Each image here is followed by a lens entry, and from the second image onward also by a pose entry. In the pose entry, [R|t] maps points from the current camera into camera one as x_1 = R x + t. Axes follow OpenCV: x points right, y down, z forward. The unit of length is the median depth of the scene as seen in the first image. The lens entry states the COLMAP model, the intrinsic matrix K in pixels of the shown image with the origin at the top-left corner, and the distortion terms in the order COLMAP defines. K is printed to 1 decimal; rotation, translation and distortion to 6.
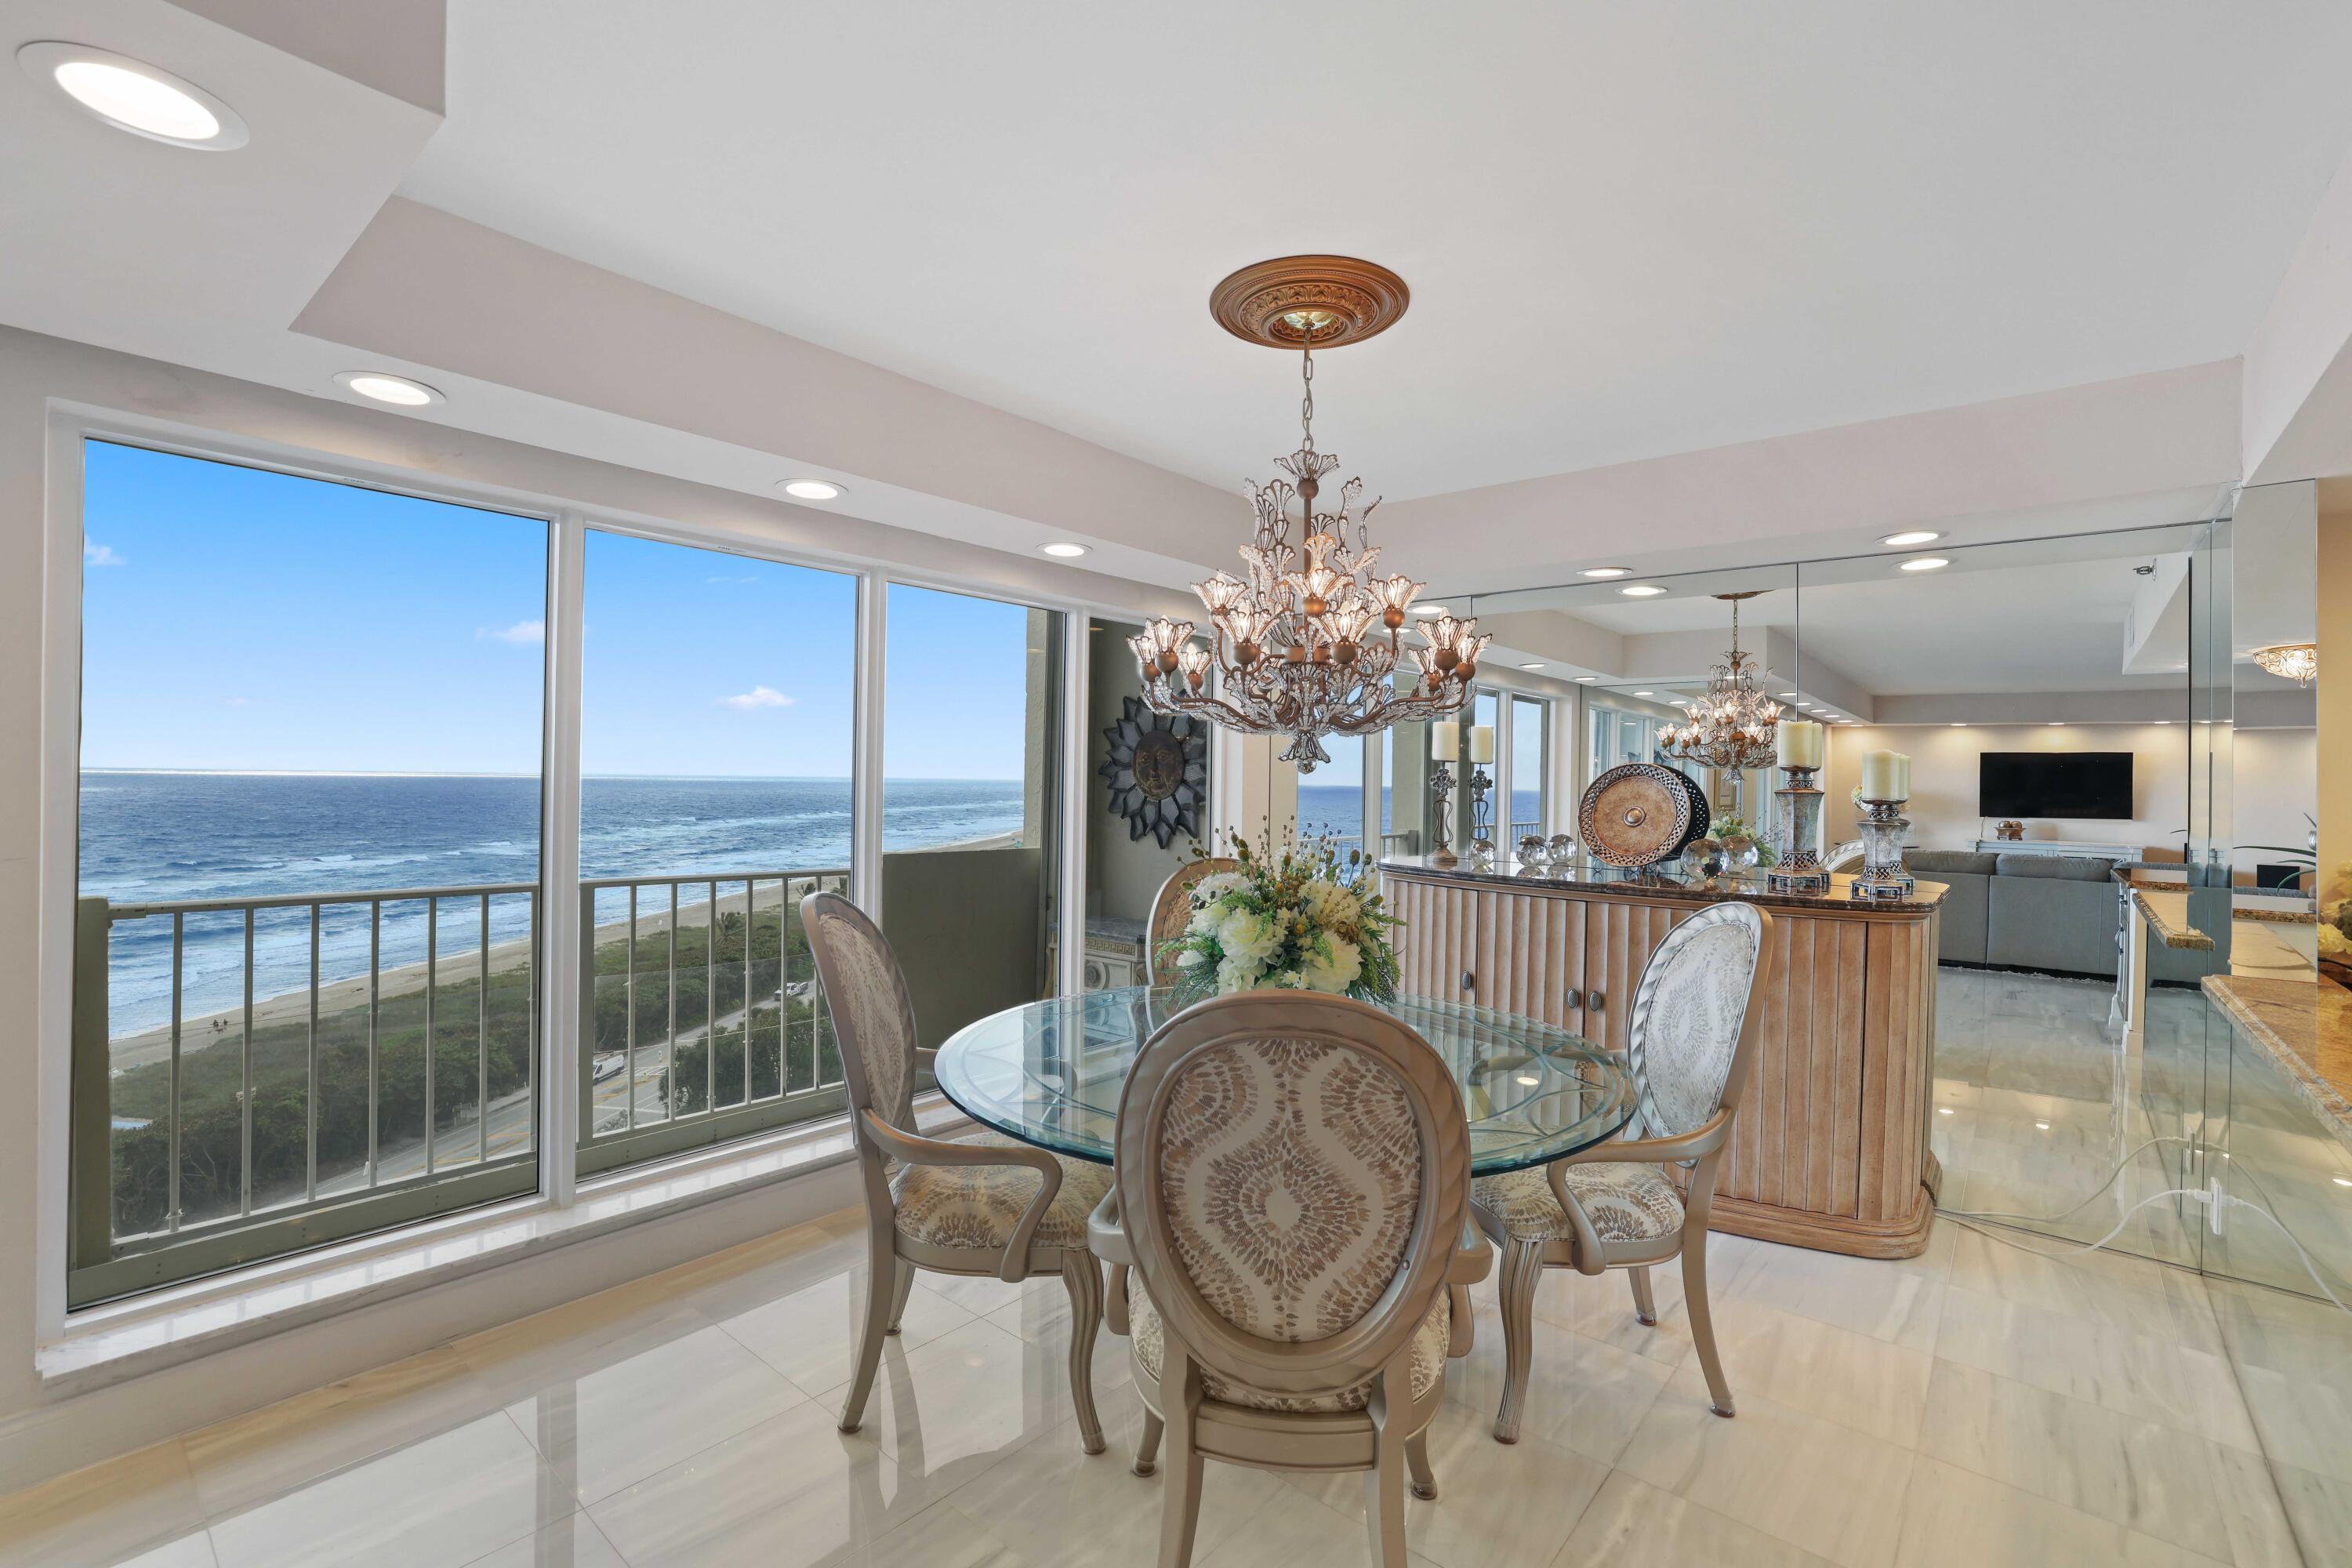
lens RADIAL K [[1006.5, 0, 1176.0], [0, 1006.5, 784.0], [0, 0, 1]] dist [-0.043840, 0.016615]
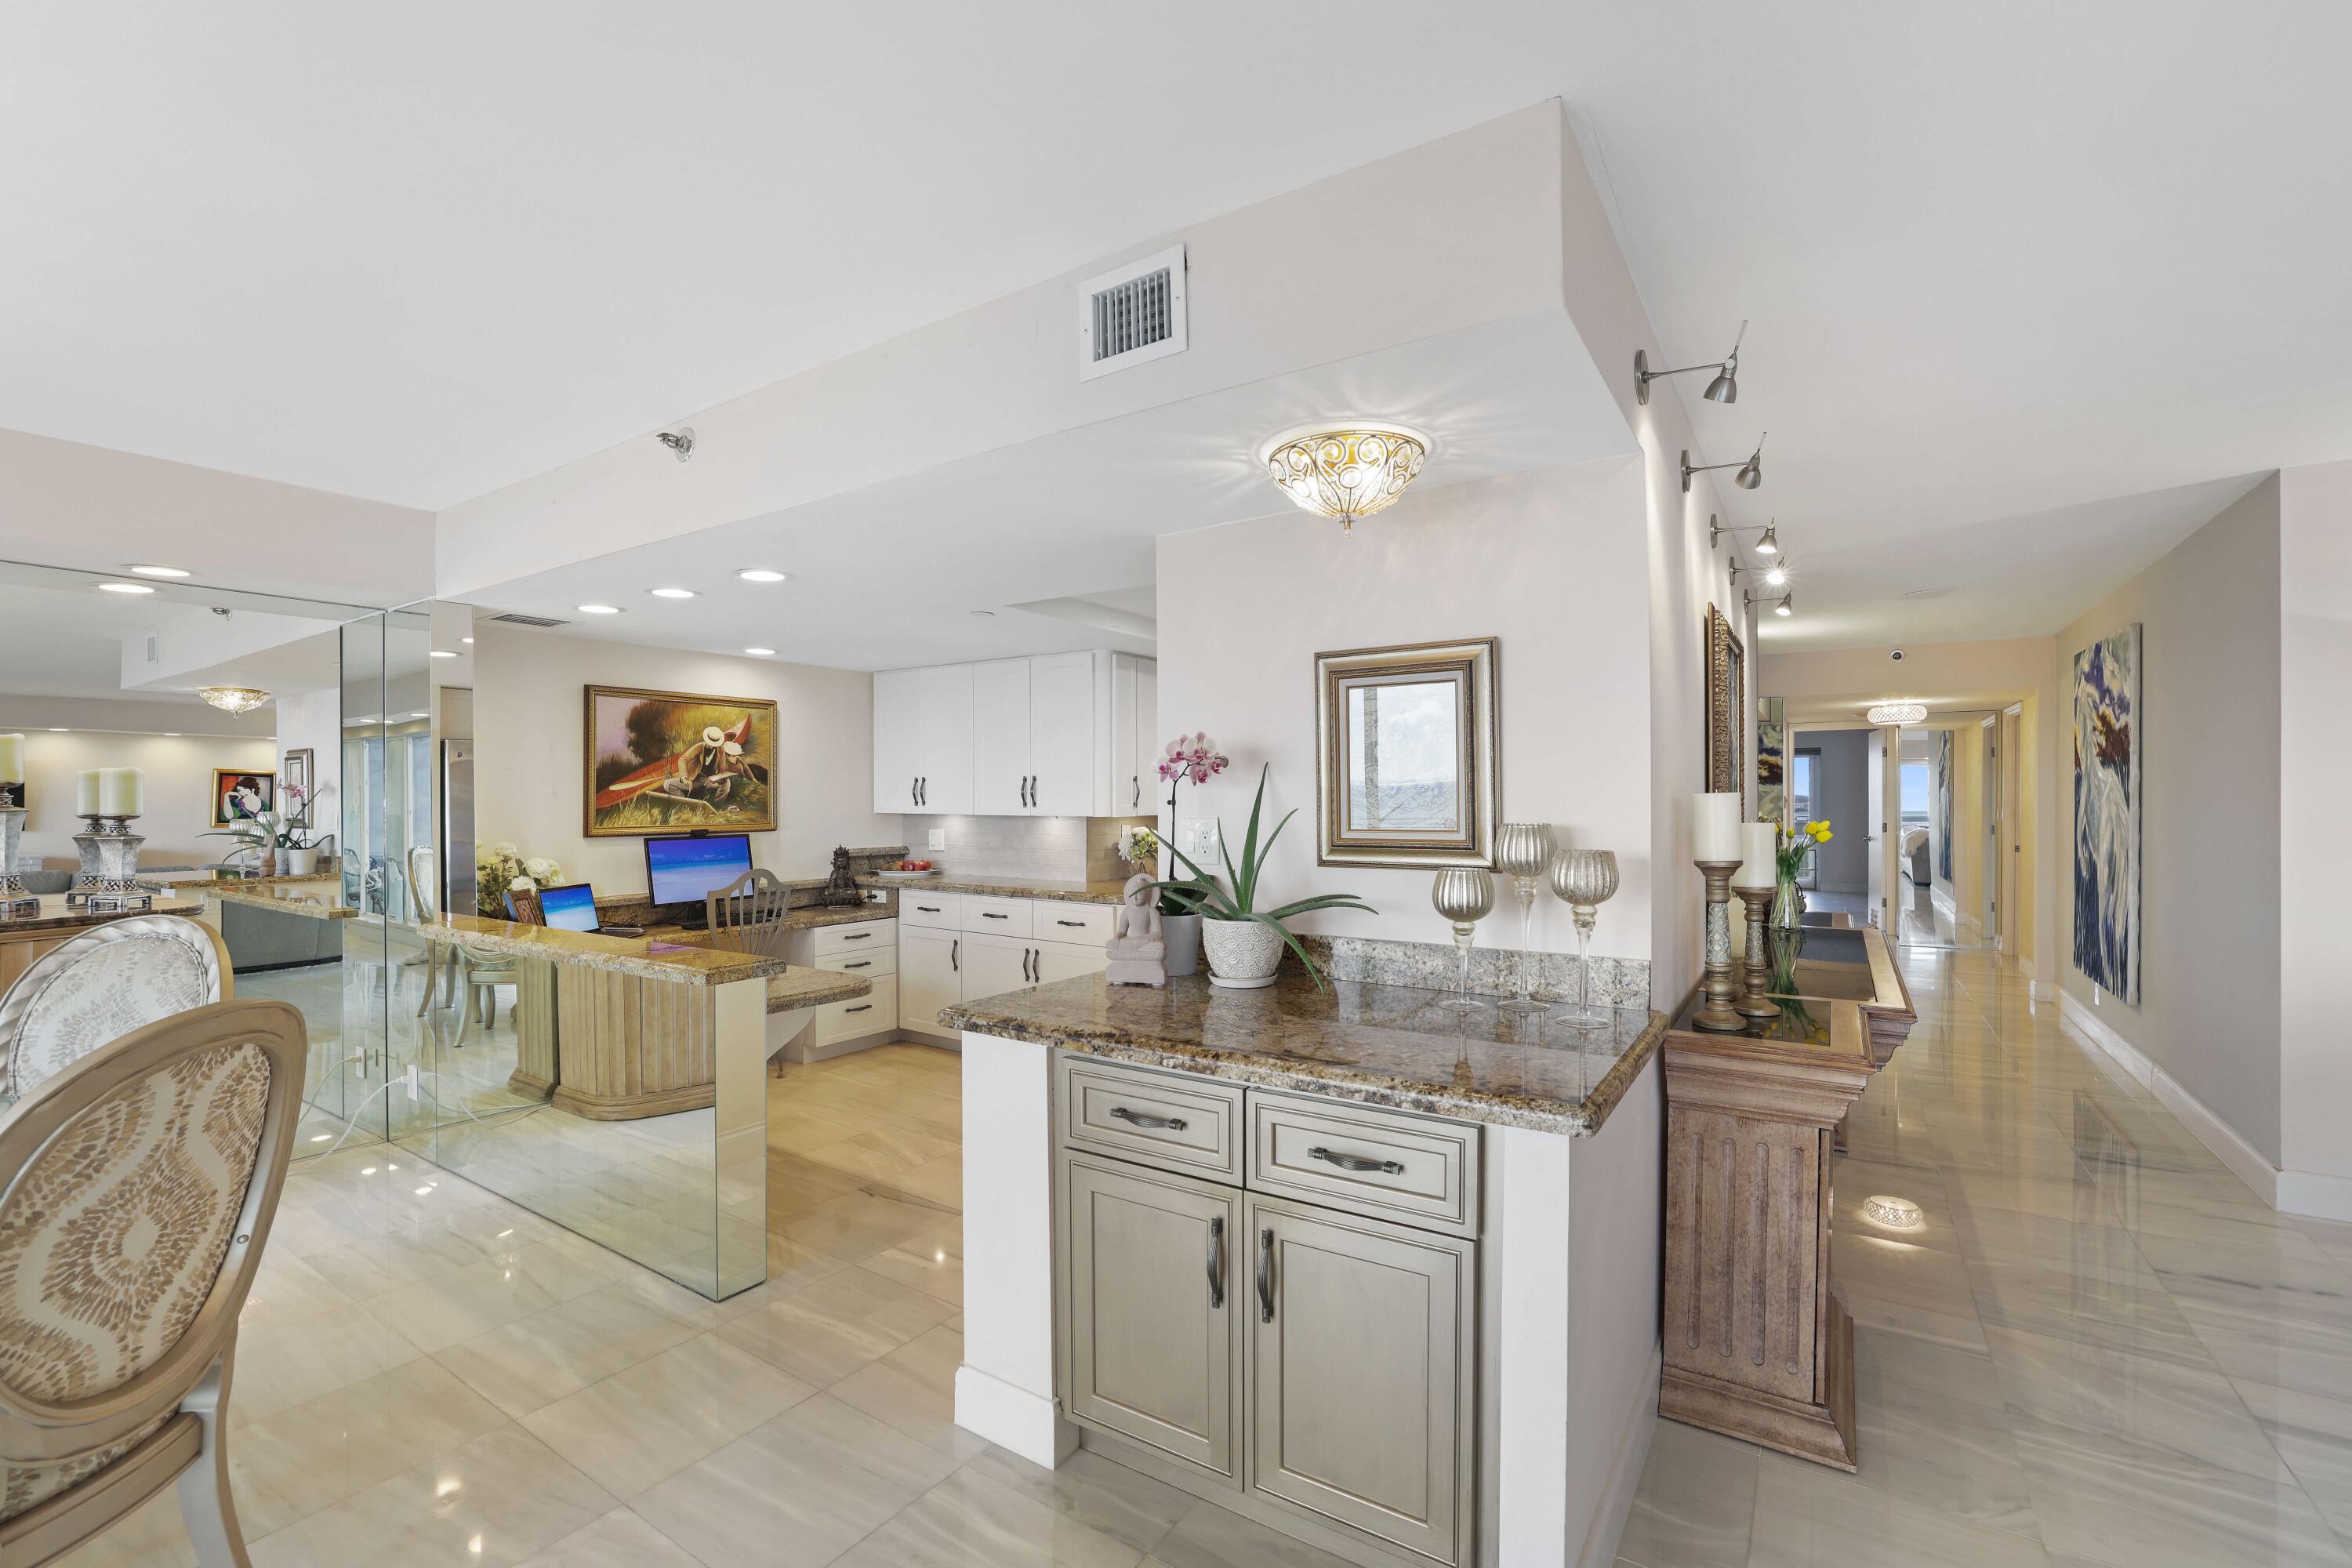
lens RADIAL K [[1006.5, 0, 1176.0], [0, 1006.5, 784.0], [0, 0, 1]] dist [-0.043840, 0.016615]
pose [[-0.132663, 0.004269, 0.991152, -0.996632], [-0.000615, 0.999990, -0.004390, -0.027026], [-0.991161, -0.001192, -0.132659, 0.099893]]
